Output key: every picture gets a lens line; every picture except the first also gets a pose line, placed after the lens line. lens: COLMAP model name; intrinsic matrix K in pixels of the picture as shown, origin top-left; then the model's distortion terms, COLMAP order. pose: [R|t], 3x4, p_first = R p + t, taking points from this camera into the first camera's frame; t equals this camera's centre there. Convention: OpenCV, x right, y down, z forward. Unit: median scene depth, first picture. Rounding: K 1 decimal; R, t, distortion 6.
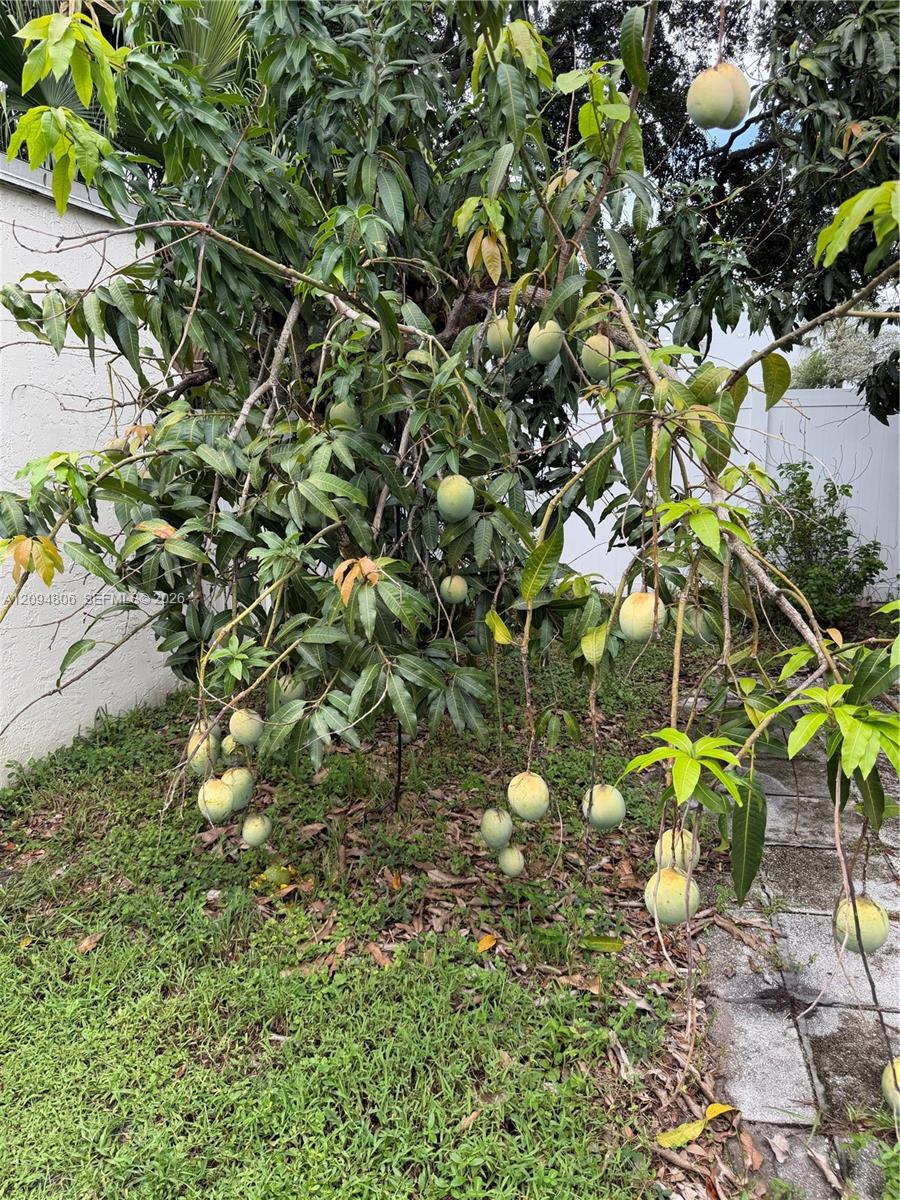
lens RADIAL K [[845.1, 0, 450.6], [0, 845.1, 601.8], [0, 0, 1]] dist [0.094238, -0.109621]
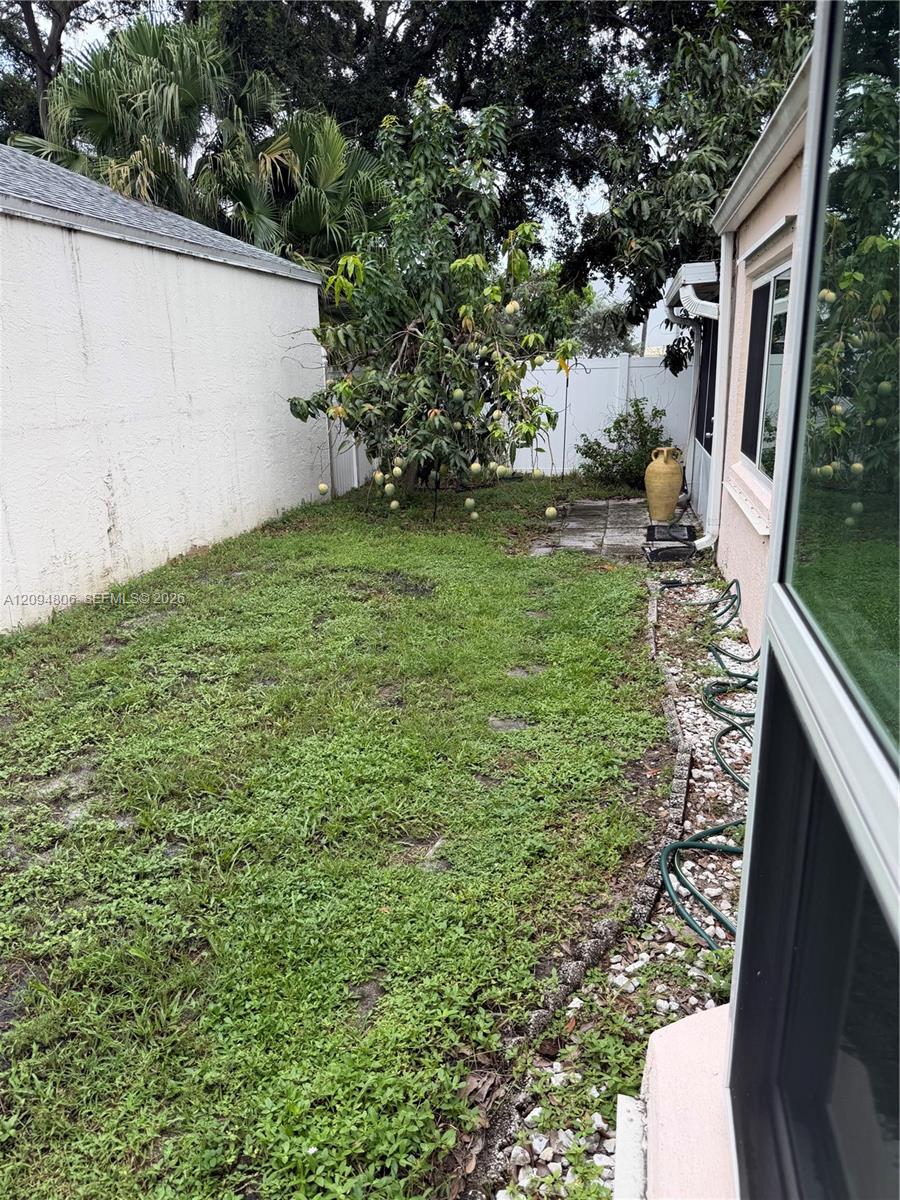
lens RADIAL K [[845.1, 0, 450.6], [0, 845.1, 601.8], [0, 0, 1]] dist [0.094238, -0.109621]
pose [[0.999936, 0.007752, 0.008225, -0.045990], [-0.008200, 0.998405, 0.055859, 0.503896], [-0.007779, -0.055923, 0.998405, -2.424319]]
